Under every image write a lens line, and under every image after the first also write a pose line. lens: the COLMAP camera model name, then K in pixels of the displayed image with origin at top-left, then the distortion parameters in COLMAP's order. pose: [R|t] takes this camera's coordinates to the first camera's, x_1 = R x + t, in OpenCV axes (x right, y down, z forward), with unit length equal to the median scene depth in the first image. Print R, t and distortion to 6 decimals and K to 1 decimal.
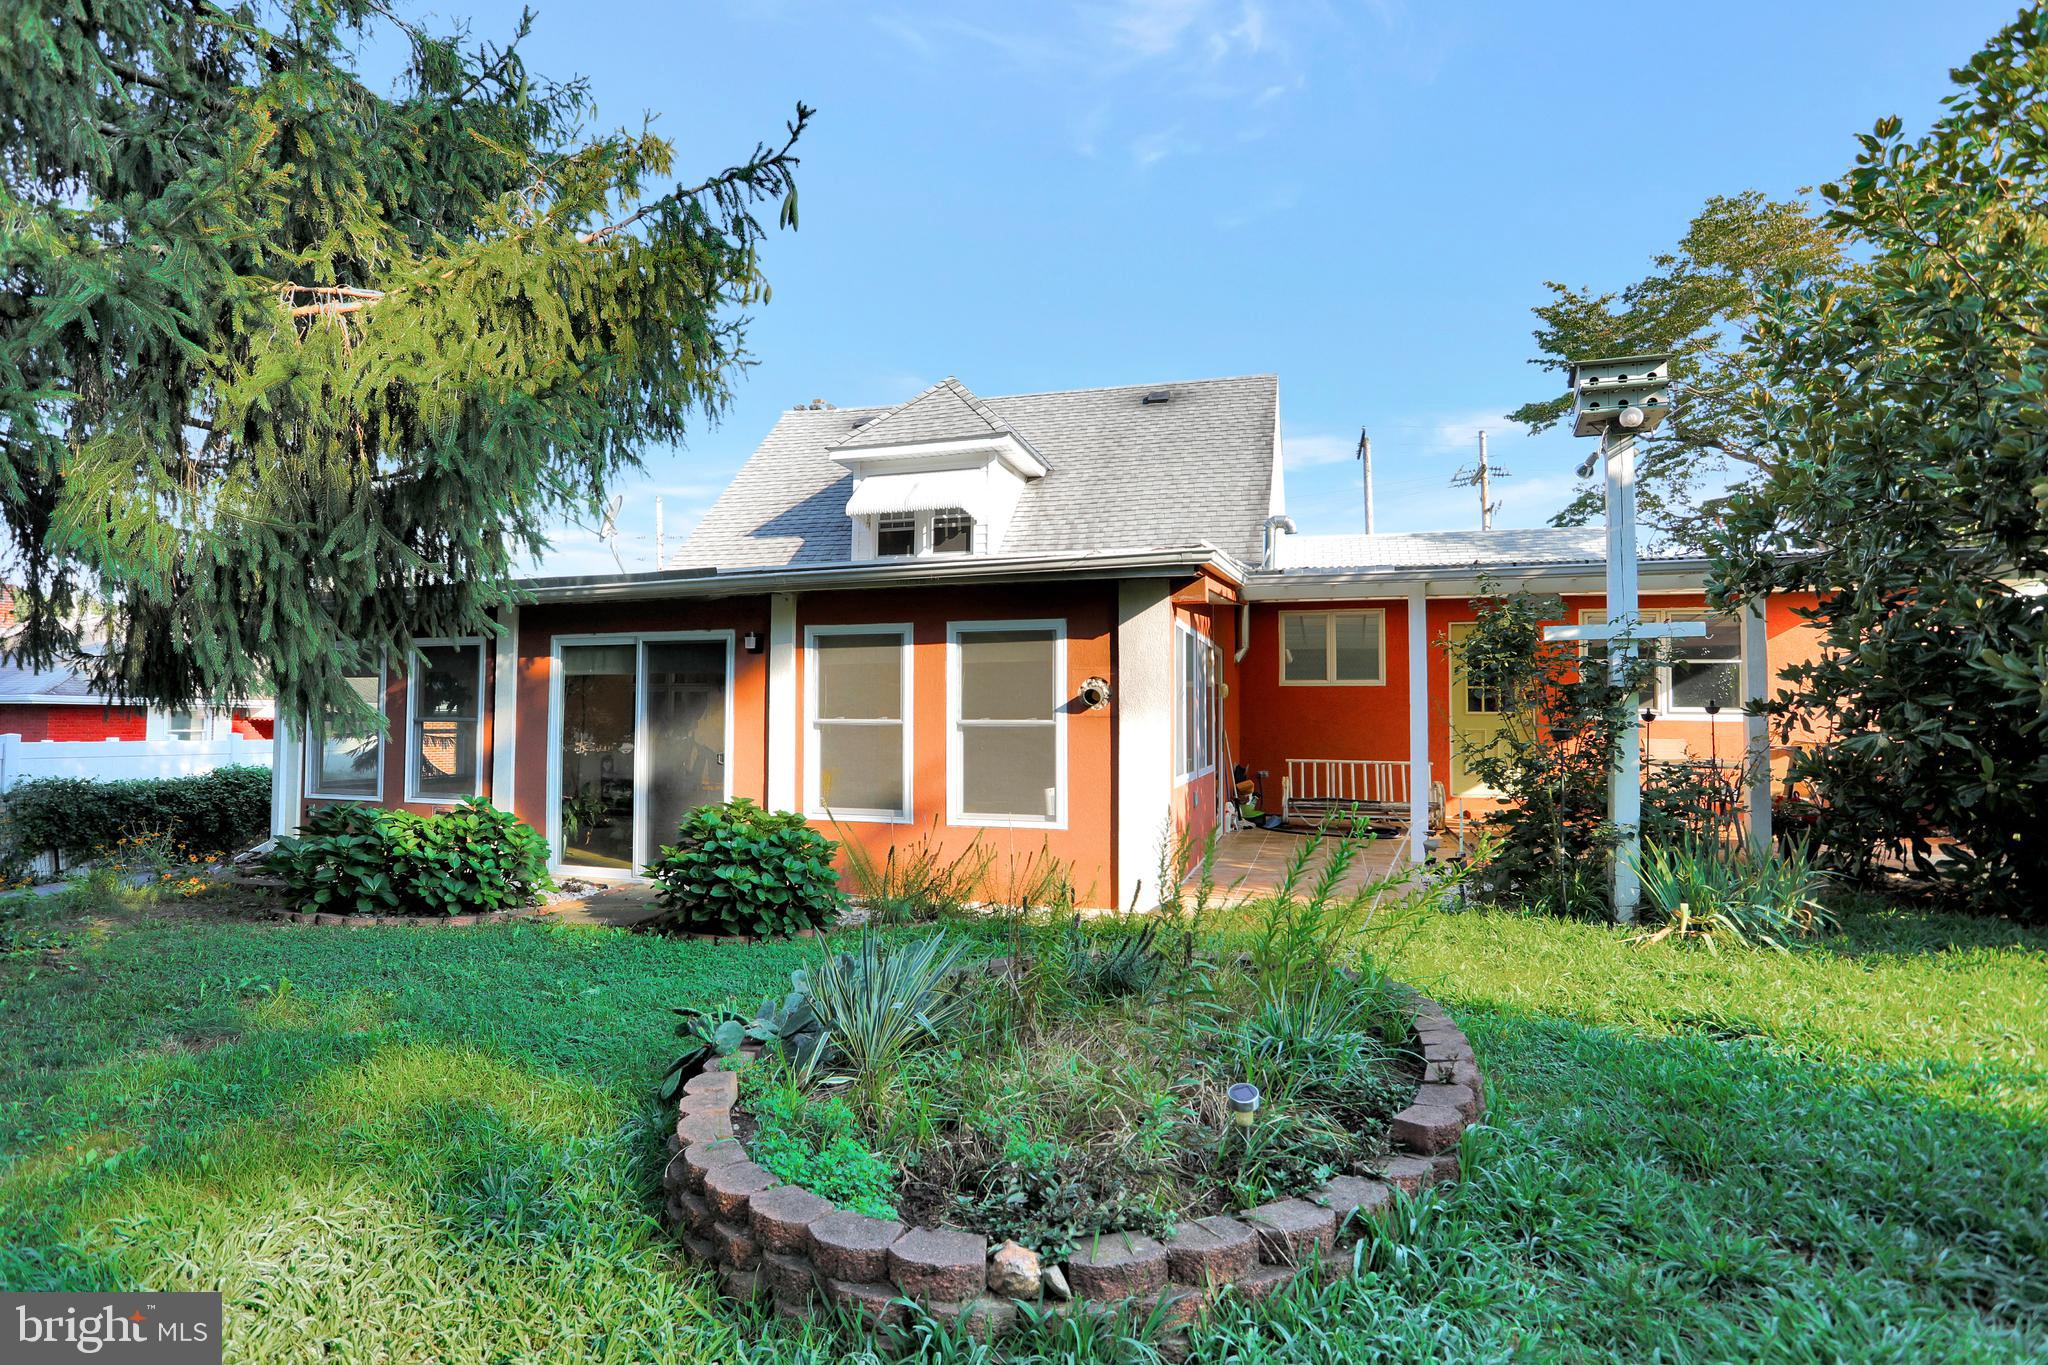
lens RADIAL K [[1032.8, 0, 1039.4], [0, 1032.8, 625.5], [0, 0, 1]] dist [-0.058510, 0.003633]
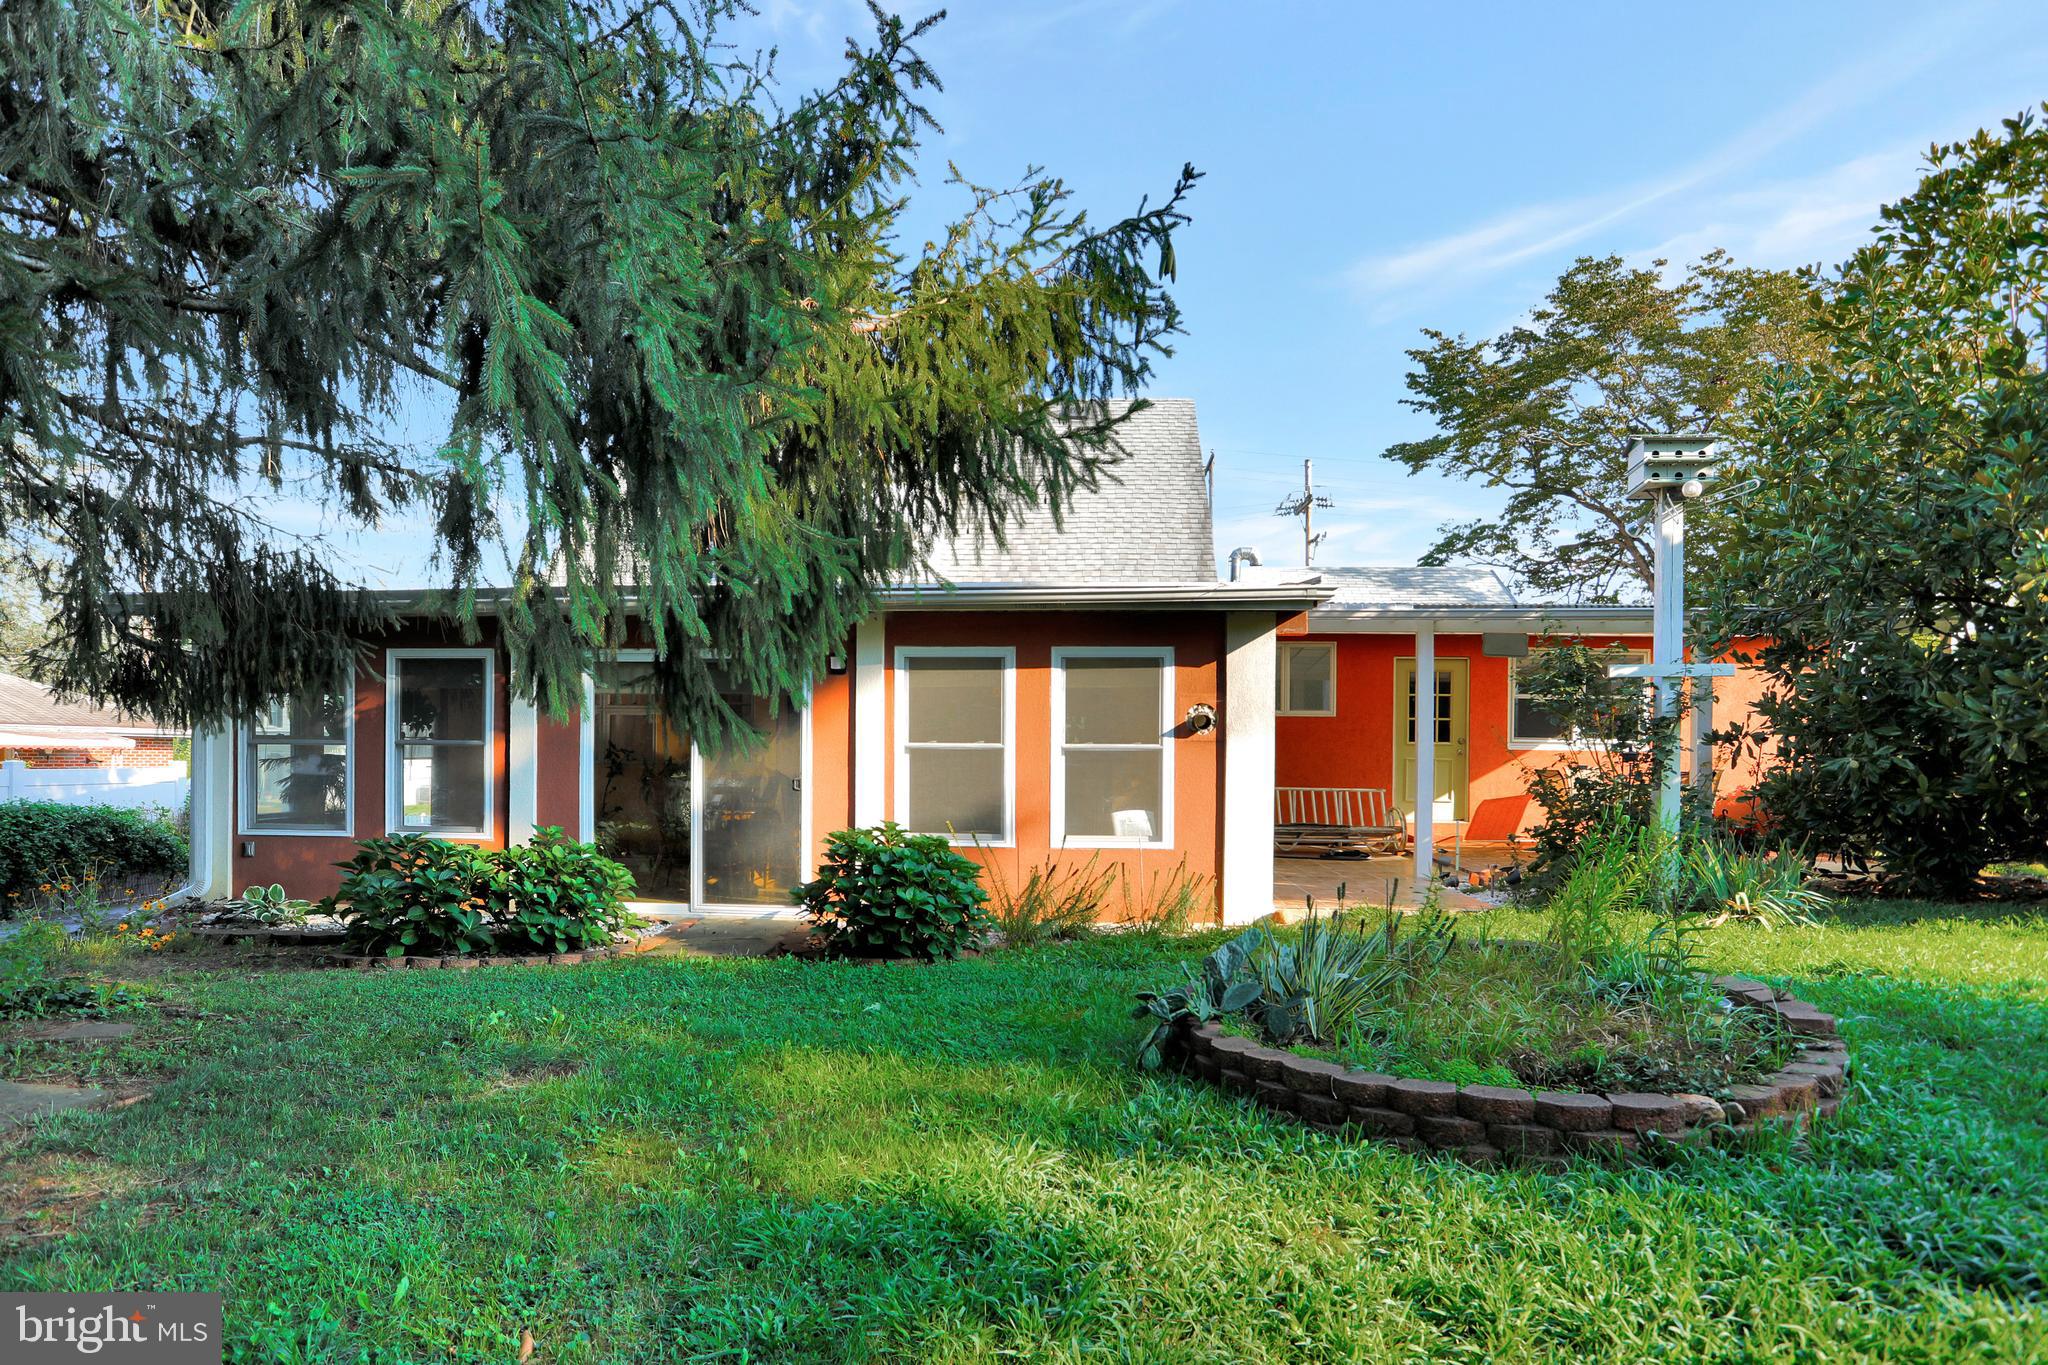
lens RADIAL K [[1144.2, 0, 1021.2], [0, 1144.2, 691.3], [0, 0, 1]] dist [-0.071624, -0.000437]
pose [[0.975481, 0.014380, 0.219612, -0.361249], [-0.022210, 0.999201, 0.033224, 0.003505], [-0.218959, -0.037287, 0.975021, -0.081476]]
